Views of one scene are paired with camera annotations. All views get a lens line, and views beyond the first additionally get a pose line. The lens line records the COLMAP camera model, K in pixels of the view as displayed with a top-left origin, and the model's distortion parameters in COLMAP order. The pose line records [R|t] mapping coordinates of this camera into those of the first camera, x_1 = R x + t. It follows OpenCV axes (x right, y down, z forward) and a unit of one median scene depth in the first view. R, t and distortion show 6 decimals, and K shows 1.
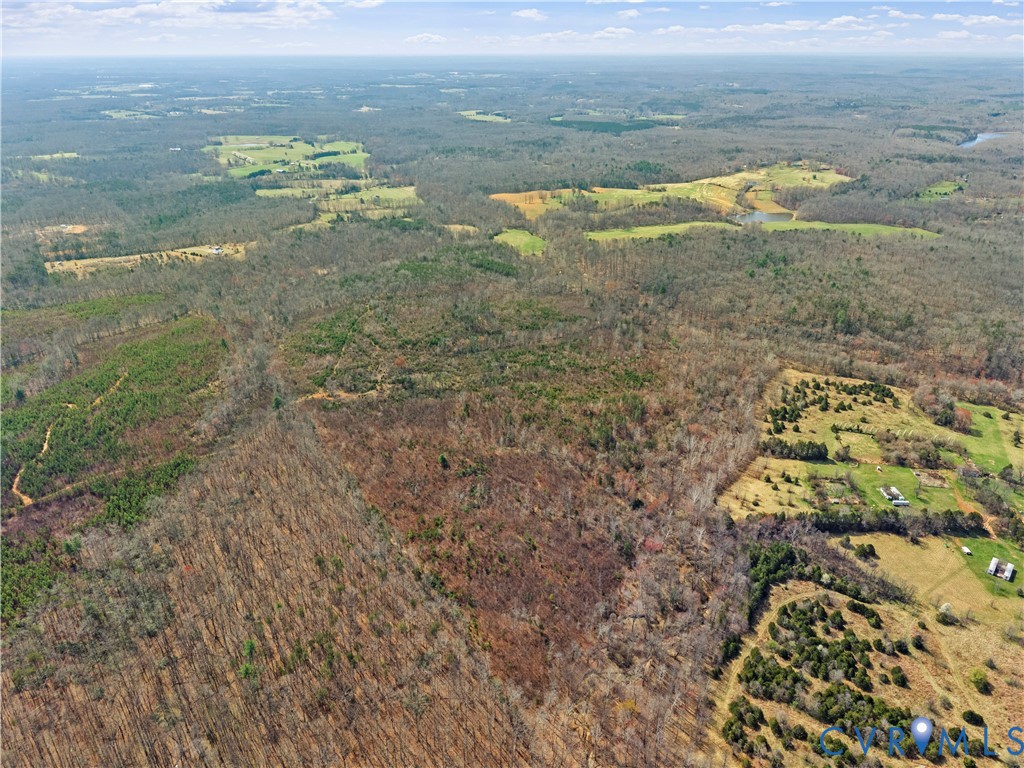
lens RADIAL K [[692.4, 0, 511.7], [0, 692.4, 382.3], [0, 0, 1]] dist [0.026331, -0.026701]
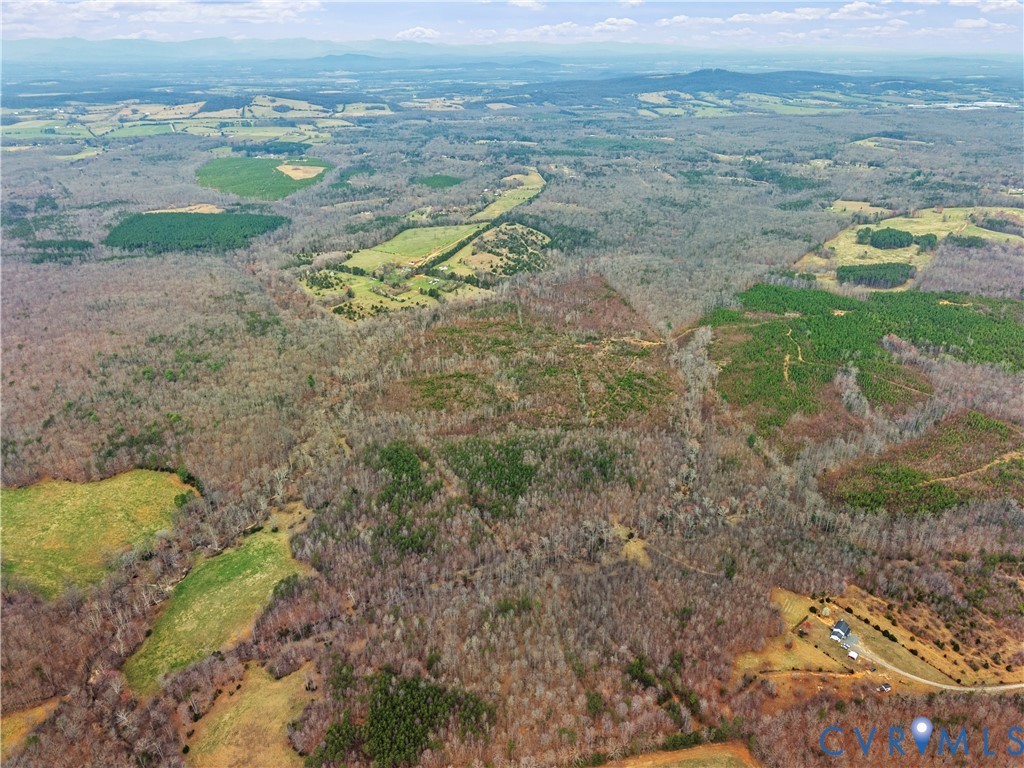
lens RADIAL K [[700.2, 0, 512.0], [0, 700.2, 384.0], [0, 0, 1]] dist [0.031456, -0.034699]
pose [[-0.904760, -0.178427, 0.386746, -0.418245], [0.192569, 0.638552, 0.745096, -0.777427], [-0.379902, 0.748609, -0.543377, 1.351024]]
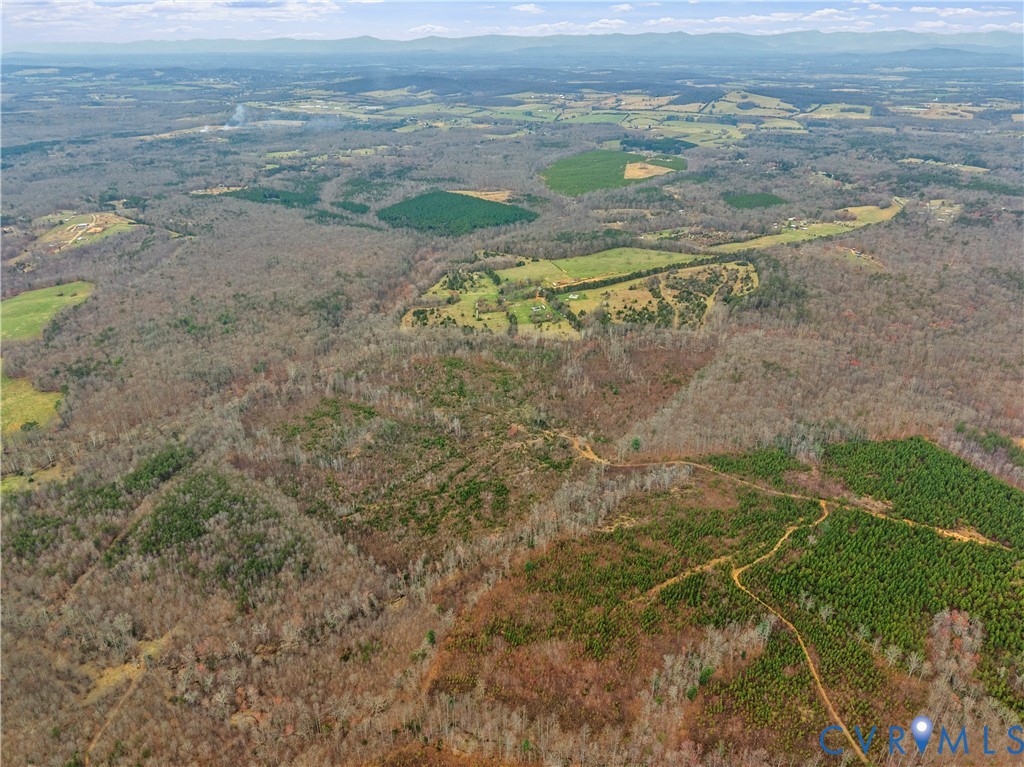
lens RADIAL K [[692.0, 0, 512.8], [0, 692.0, 374.2], [0, 0, 1]] dist [0.030792, -0.031867]
pose [[-0.383241, -0.394842, 0.835001, -0.747708], [0.407249, 0.739173, 0.536443, -0.493242], [-0.829020, 0.545641, -0.122482, 0.763588]]
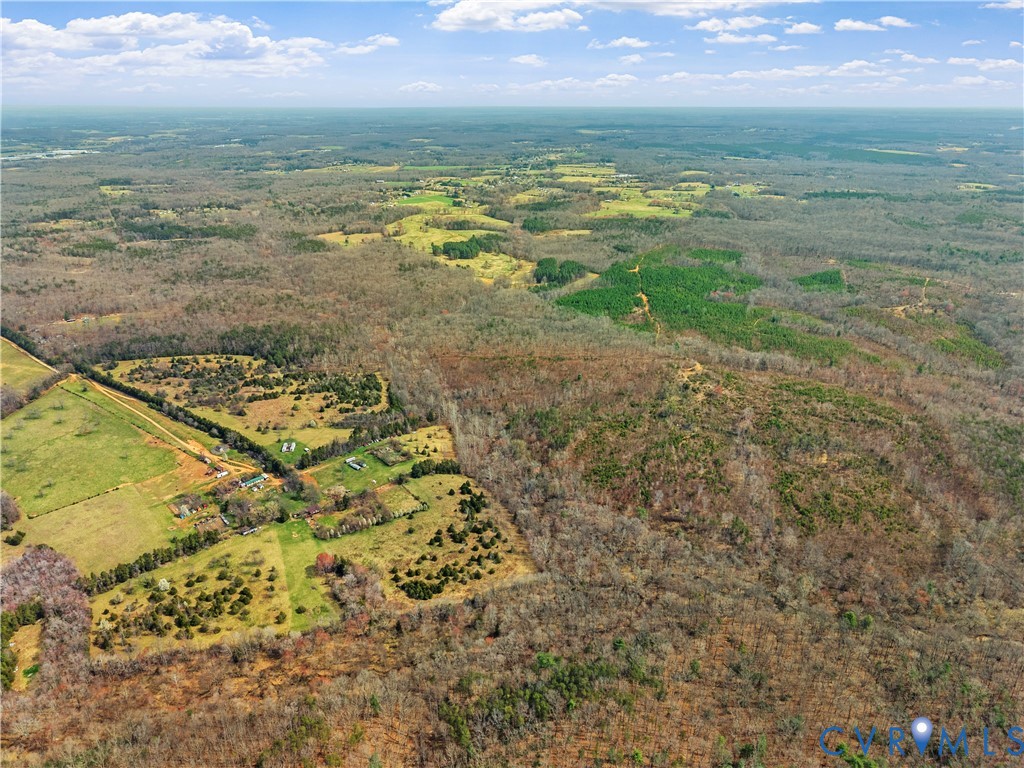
lens RADIAL K [[683.9, 0, 514.7], [0, 683.9, 389.0], [0, 0, 1]] dist [0.032942, -0.037199]
pose [[-0.652869, 0.298590, -0.696136, 0.649026], [-0.326873, 0.717994, 0.614523, -0.464160], [0.683312, 0.628751, -0.371155, 0.845553]]
